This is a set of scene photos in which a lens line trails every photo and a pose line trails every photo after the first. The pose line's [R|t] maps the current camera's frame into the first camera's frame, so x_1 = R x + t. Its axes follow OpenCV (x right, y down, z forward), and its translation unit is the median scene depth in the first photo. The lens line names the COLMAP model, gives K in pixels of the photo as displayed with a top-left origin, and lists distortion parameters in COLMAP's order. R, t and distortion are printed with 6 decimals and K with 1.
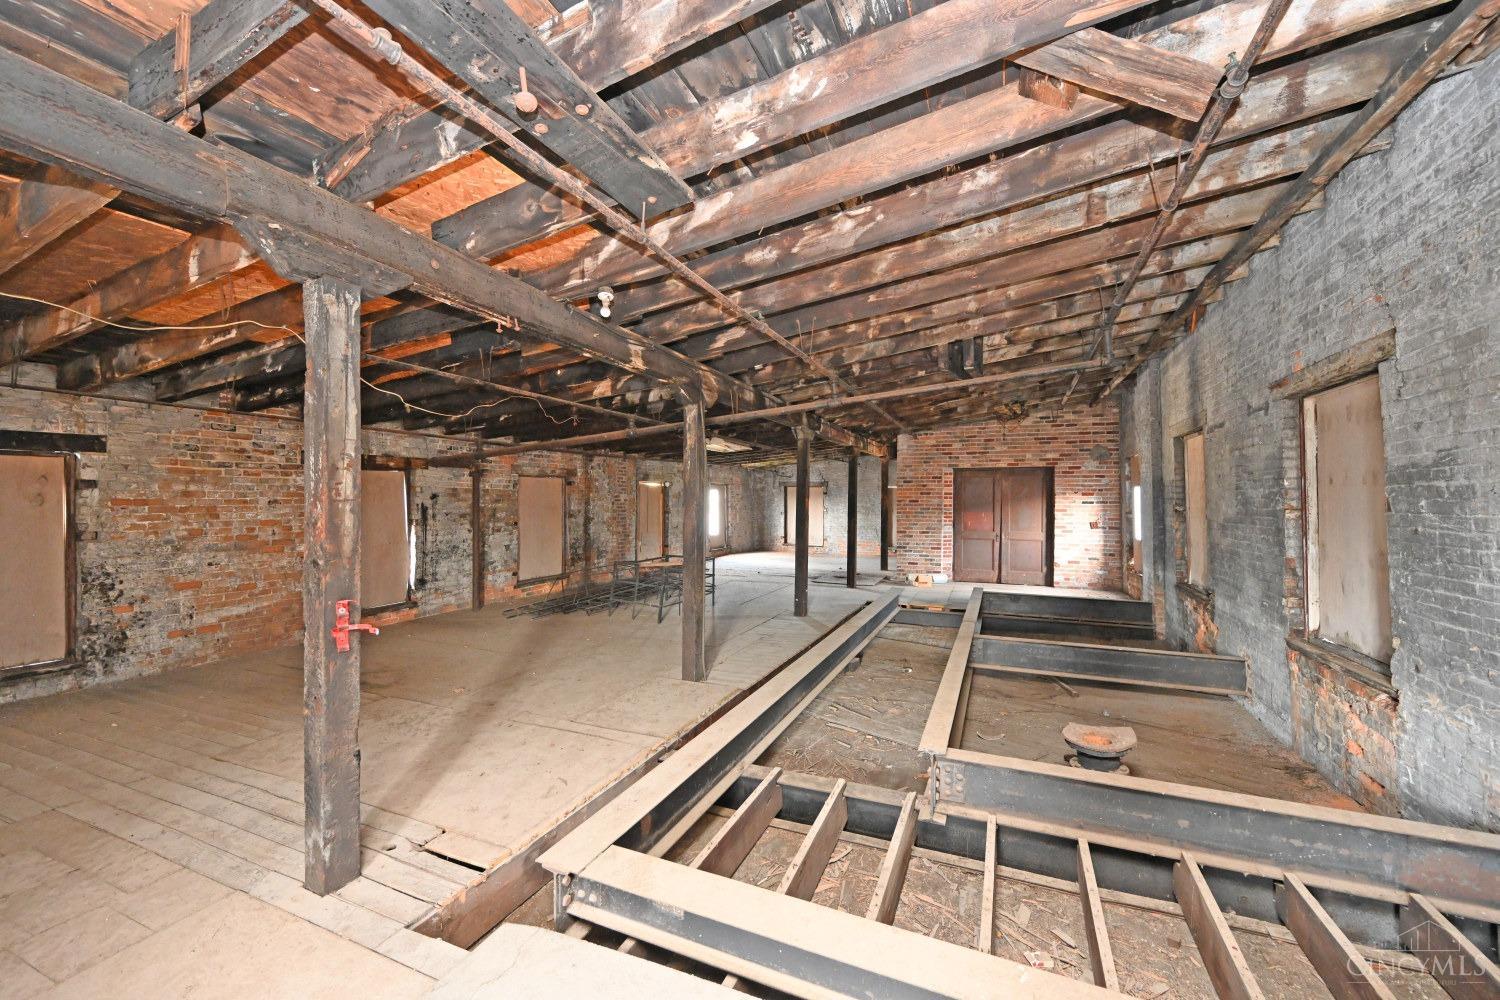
lens RADIAL K [[589.2, 0, 748.3], [0, 589.2, 496.9], [0, 0, 1]] dist [0.000681, 0.000000]
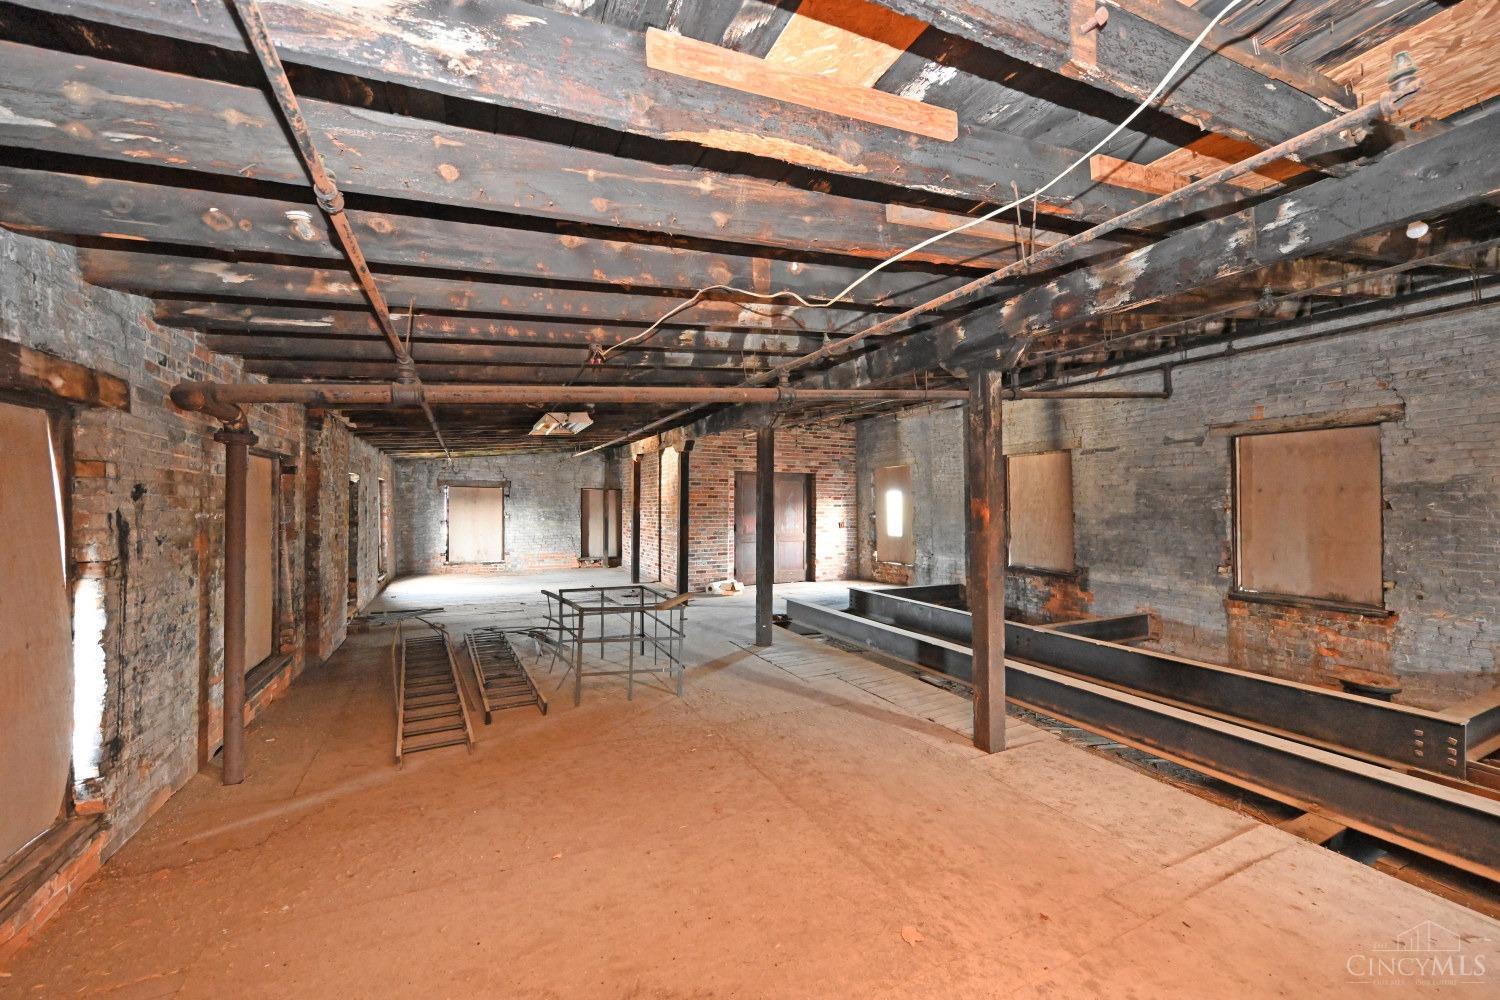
lens RADIAL K [[589.2, 0, 750.2], [0, 589.2, 502.5], [0, 0, 1]] dist [0.000681, 0.000000]
pose [[0.657691, 0.001556, 0.753287, -0.413935], [-0.003026, 0.999995, 0.000576, 0.002989], [-0.753282, -0.002659, 0.657692, 0.368277]]
